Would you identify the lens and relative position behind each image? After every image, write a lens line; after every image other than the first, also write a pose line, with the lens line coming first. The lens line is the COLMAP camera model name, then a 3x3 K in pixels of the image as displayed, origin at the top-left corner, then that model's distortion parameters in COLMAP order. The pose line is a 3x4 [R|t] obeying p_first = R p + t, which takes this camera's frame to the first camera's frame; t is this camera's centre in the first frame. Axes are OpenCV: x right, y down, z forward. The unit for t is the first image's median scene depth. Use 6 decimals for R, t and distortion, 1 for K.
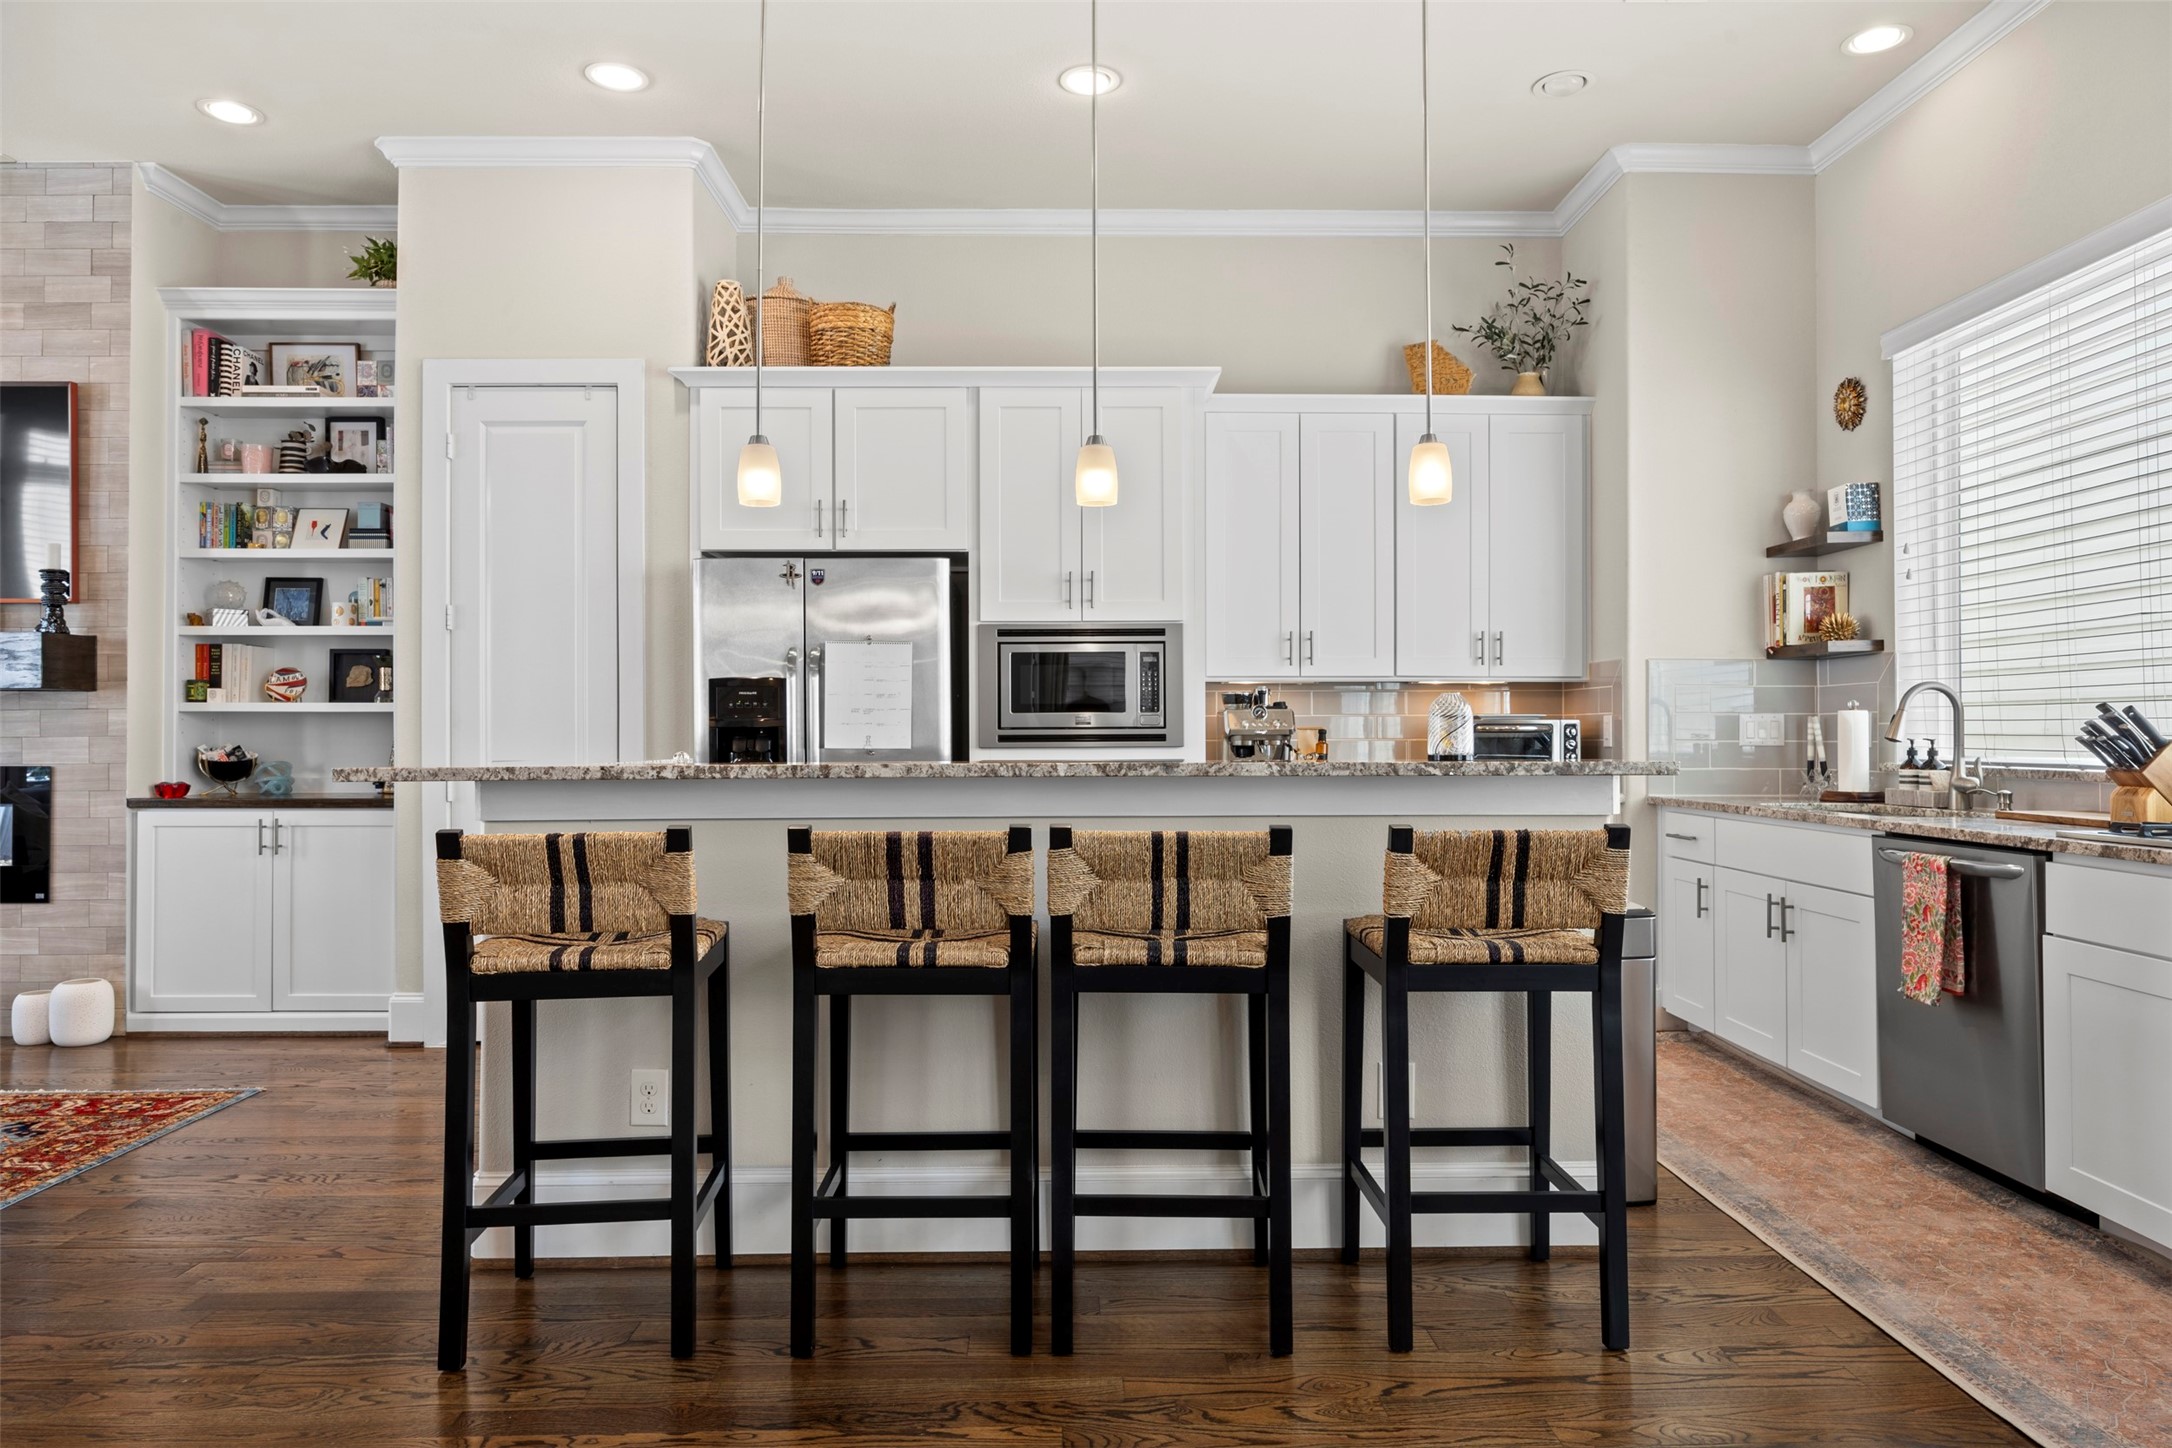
lens RADIAL K [[1318.8, 0, 1086.0], [0, 1318.8, 724.0], [0, 0, 1]] dist [-0.001312, -0.001906]
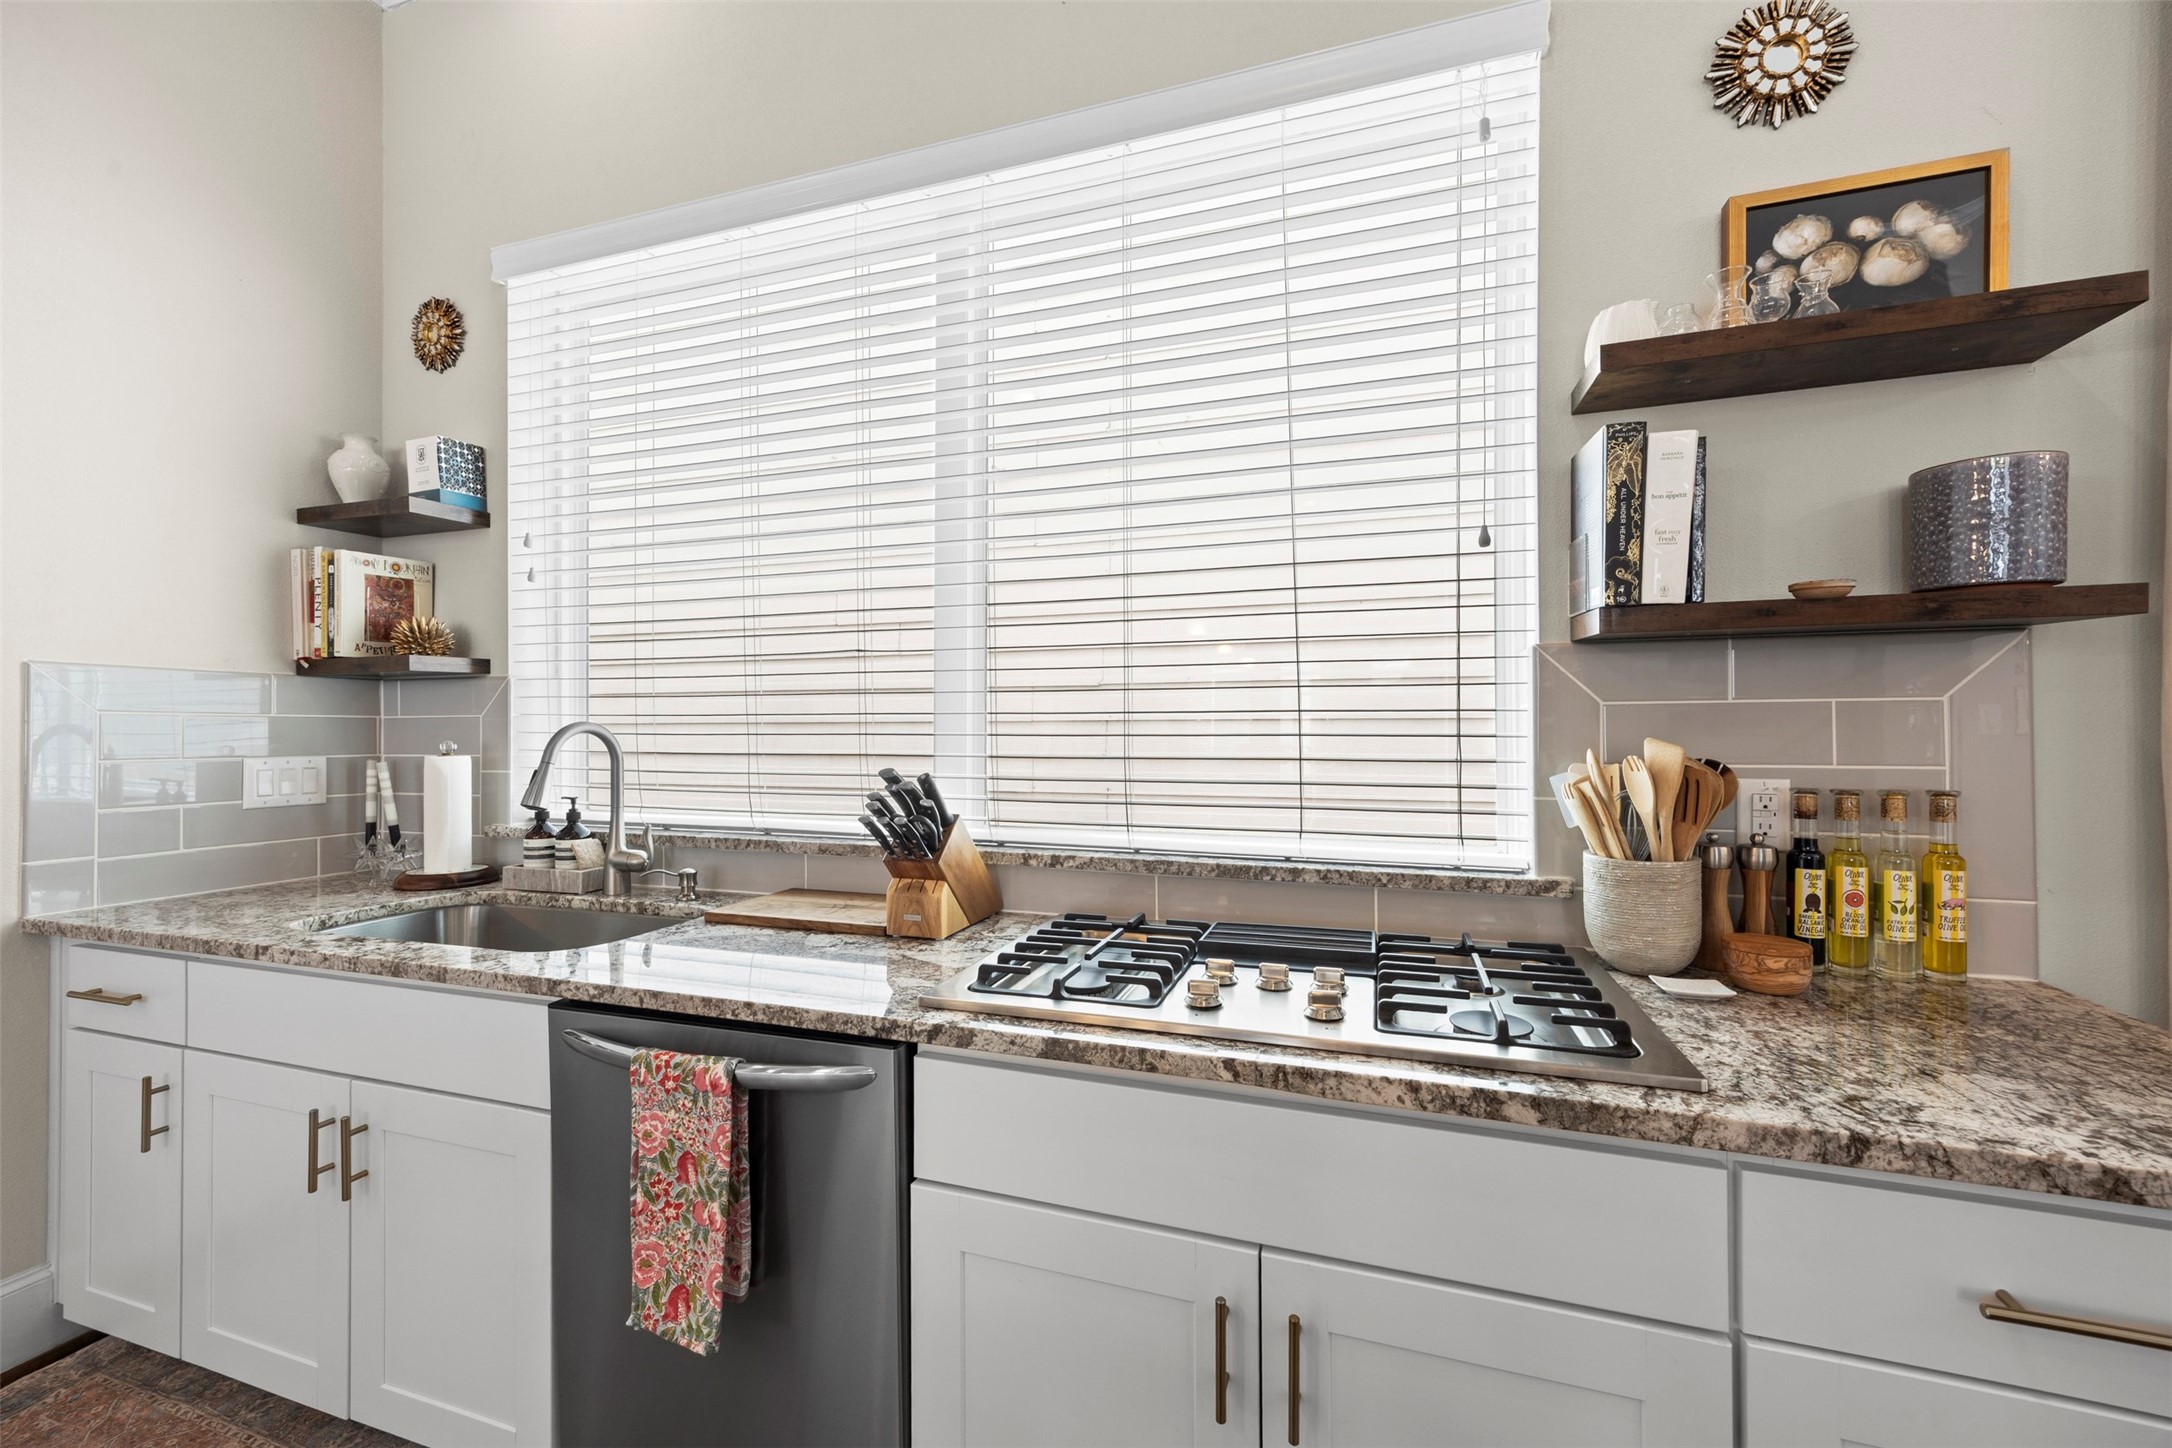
lens RADIAL K [[856.3, 0, 1096.3], [0, 856.3, 731.0], [0, 0, 1]] dist [0.000227, 0.000329]
pose [[0.319142, 0.003132, 0.947702, 0.243902], [-0.007259, 0.999973, -0.000860, -0.024273], [-0.947679, -0.006605, 0.319156, 0.496152]]
